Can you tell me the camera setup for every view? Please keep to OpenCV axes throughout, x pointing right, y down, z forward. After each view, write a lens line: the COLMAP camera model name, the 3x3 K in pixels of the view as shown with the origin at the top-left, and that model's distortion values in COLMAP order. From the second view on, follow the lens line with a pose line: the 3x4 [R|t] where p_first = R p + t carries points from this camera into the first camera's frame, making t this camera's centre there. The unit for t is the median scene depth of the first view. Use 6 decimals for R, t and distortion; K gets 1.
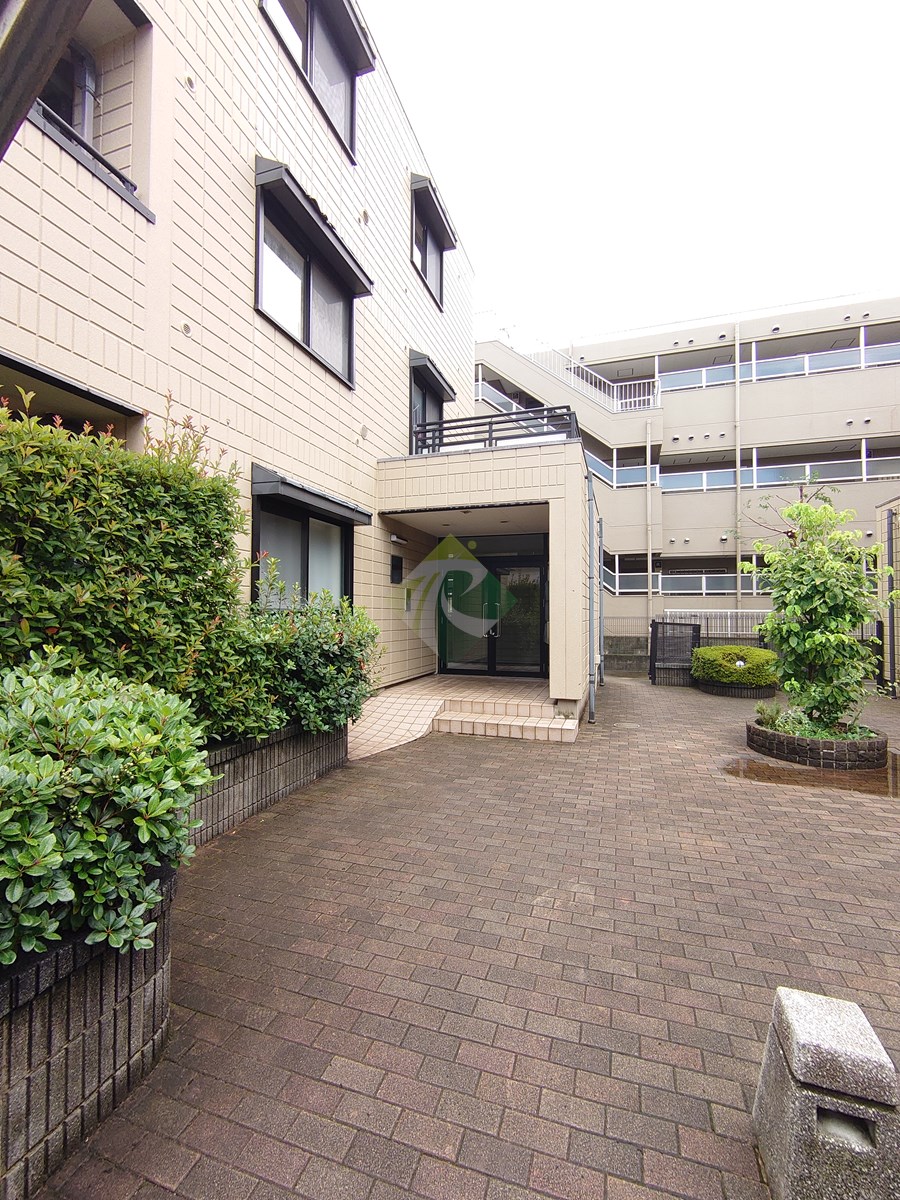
lens RADIAL K [[519.9, 0, 451.3], [0, 519.9, 600.7], [0, 0, 1]] dist [0.001327, -0.000758]
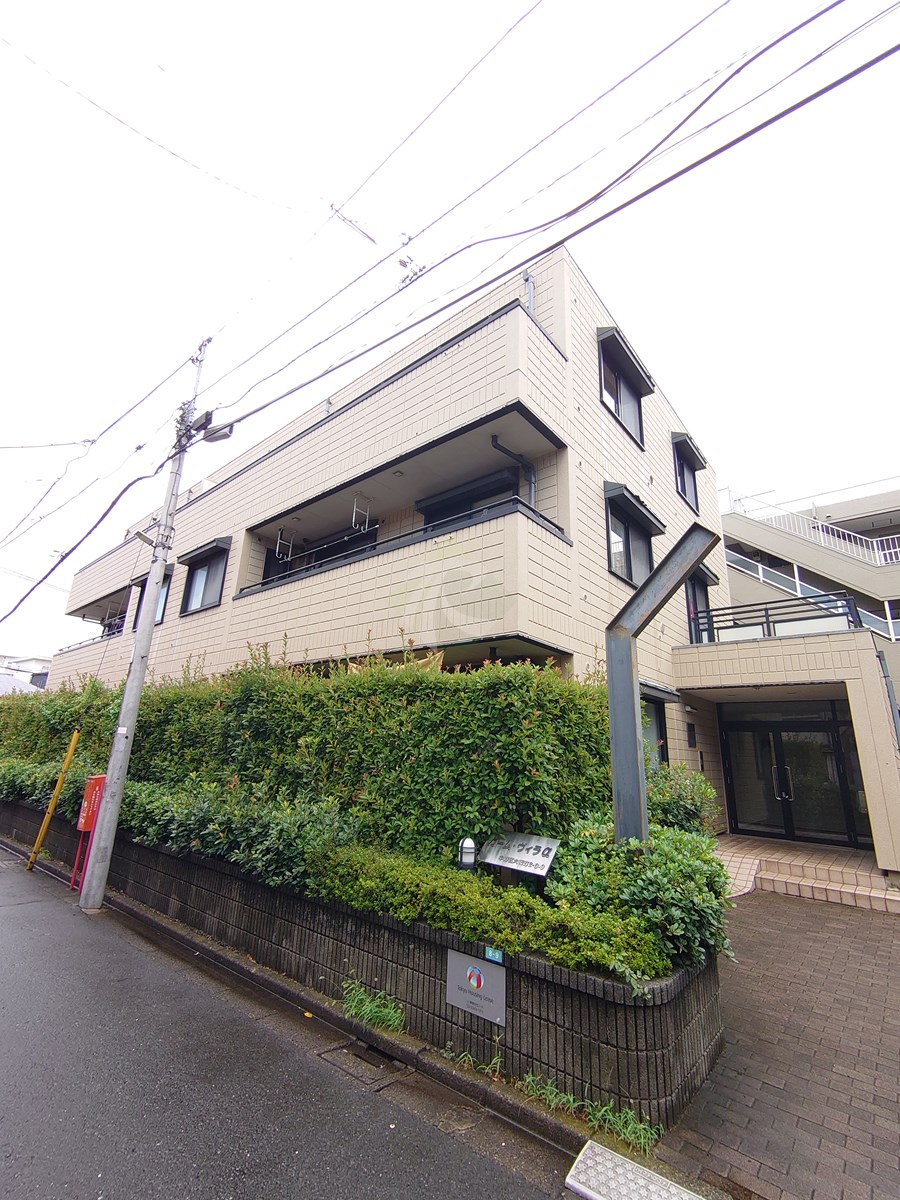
lens RADIAL K [[519.9, 0, 448.9], [0, 519.9, 602.1], [0, 0, 1]] dist [0.001327, -0.000758]
pose [[0.925227, -0.075991, -0.371726, -0.180495], [-0.024074, 0.966006, -0.257398, -0.041970], [0.378650, 0.247100, 0.891945, -0.399206]]
